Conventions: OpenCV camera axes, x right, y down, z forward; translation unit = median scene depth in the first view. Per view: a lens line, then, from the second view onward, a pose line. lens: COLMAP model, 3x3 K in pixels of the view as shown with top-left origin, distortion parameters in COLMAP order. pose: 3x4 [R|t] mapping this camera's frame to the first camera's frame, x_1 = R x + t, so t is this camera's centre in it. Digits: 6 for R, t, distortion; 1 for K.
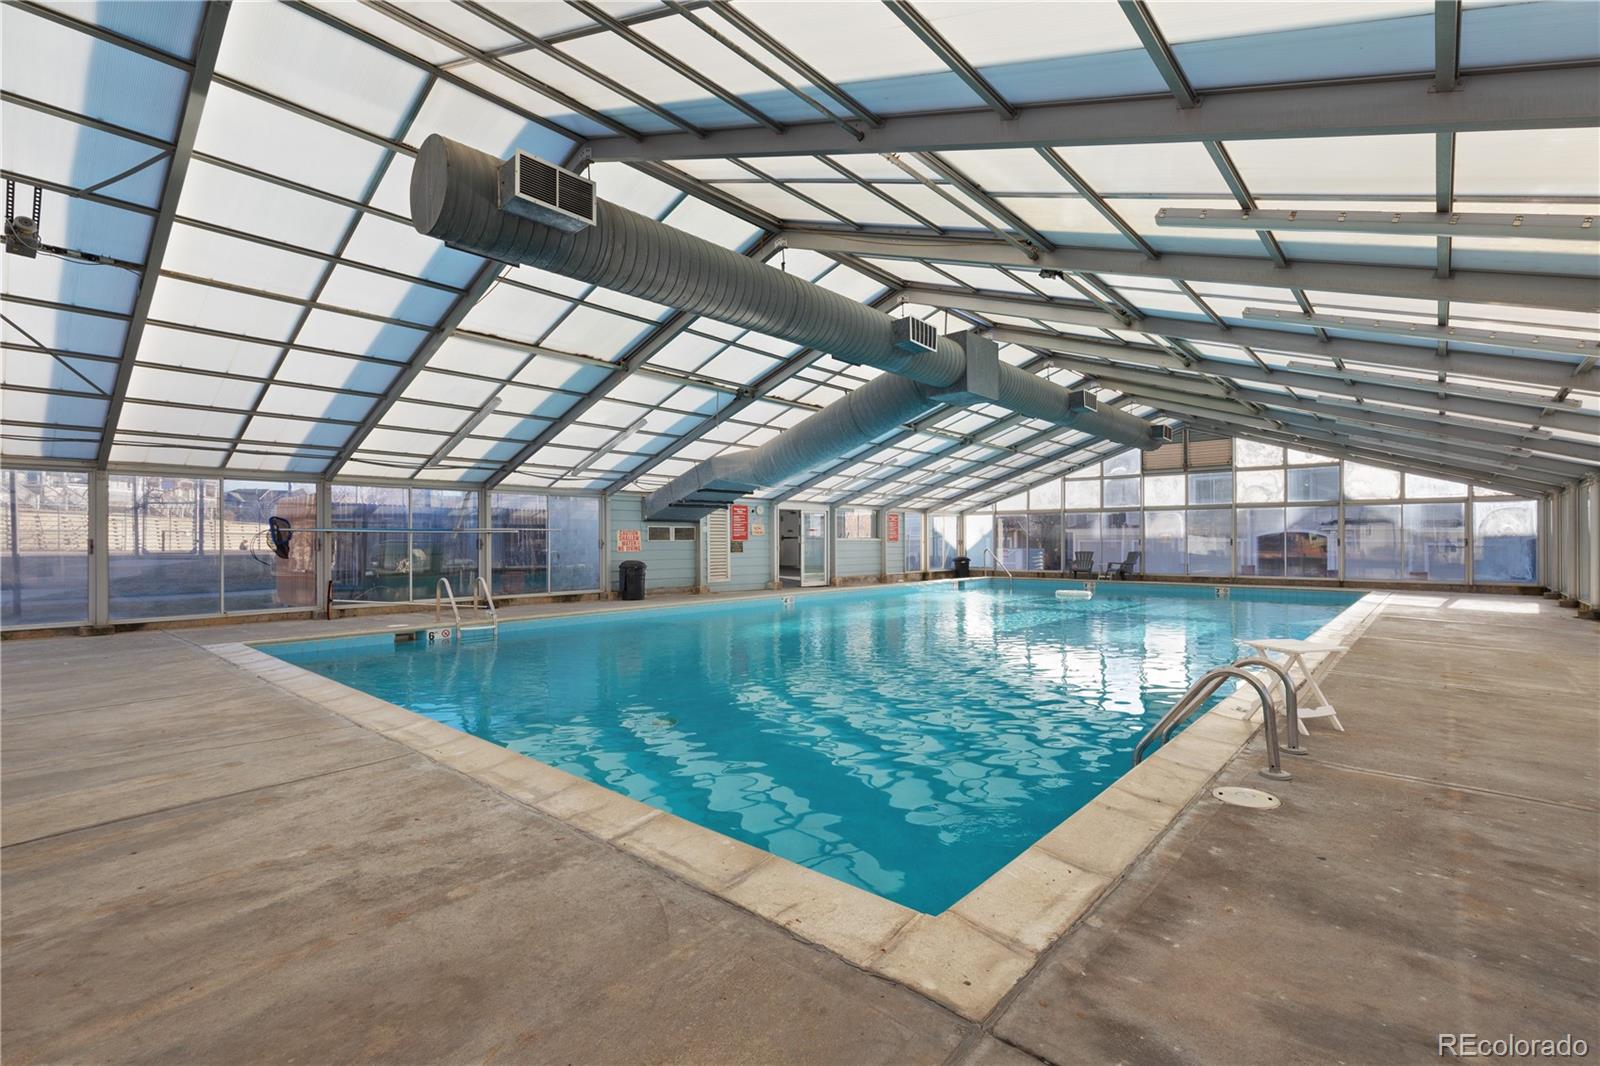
lens RADIAL K [[724.8, 0, 800.0], [0, 724.8, 533.0], [0, 0, 1]] dist [-0.000326, -0.000040]
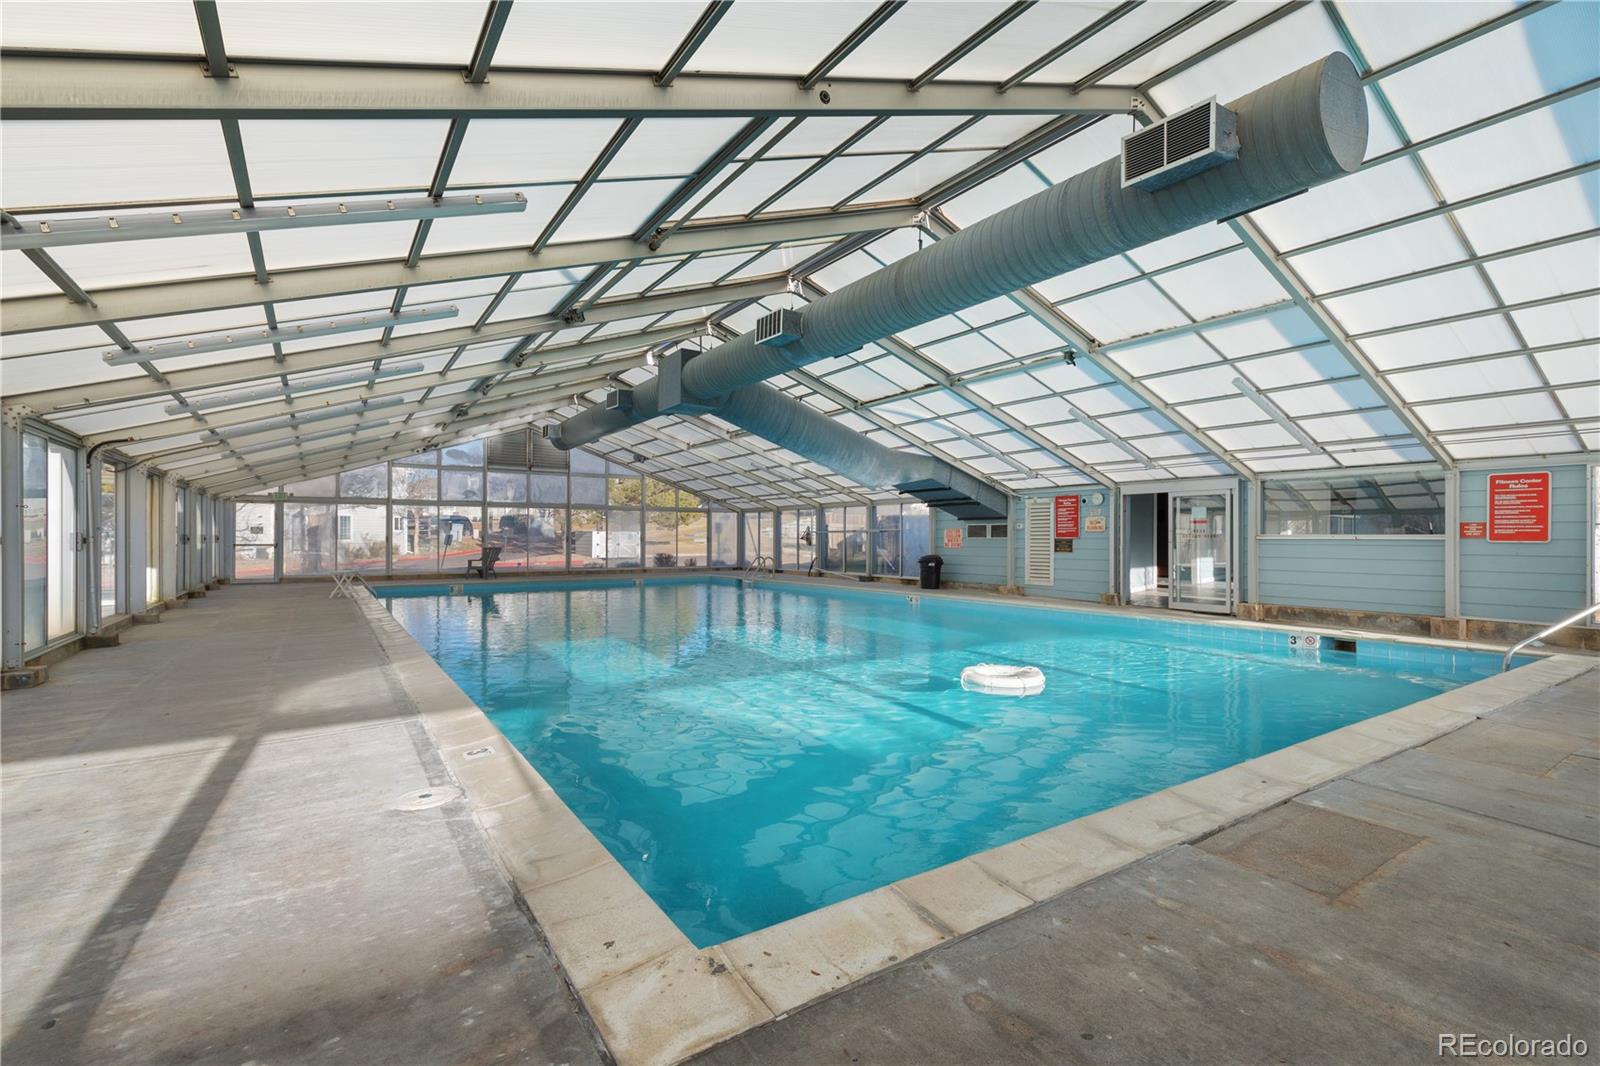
lens RADIAL K [[724.8, 0, 800.0], [0, 724.8, 533.0], [0, 0, 1]] dist [-0.000326, -0.000040]
pose [[-0.260240, -0.003949, -0.965536, 0.854865], [0.009104, 0.999937, -0.006543, 0.007723], [0.965501, -0.010493, -0.260188, 1.004736]]
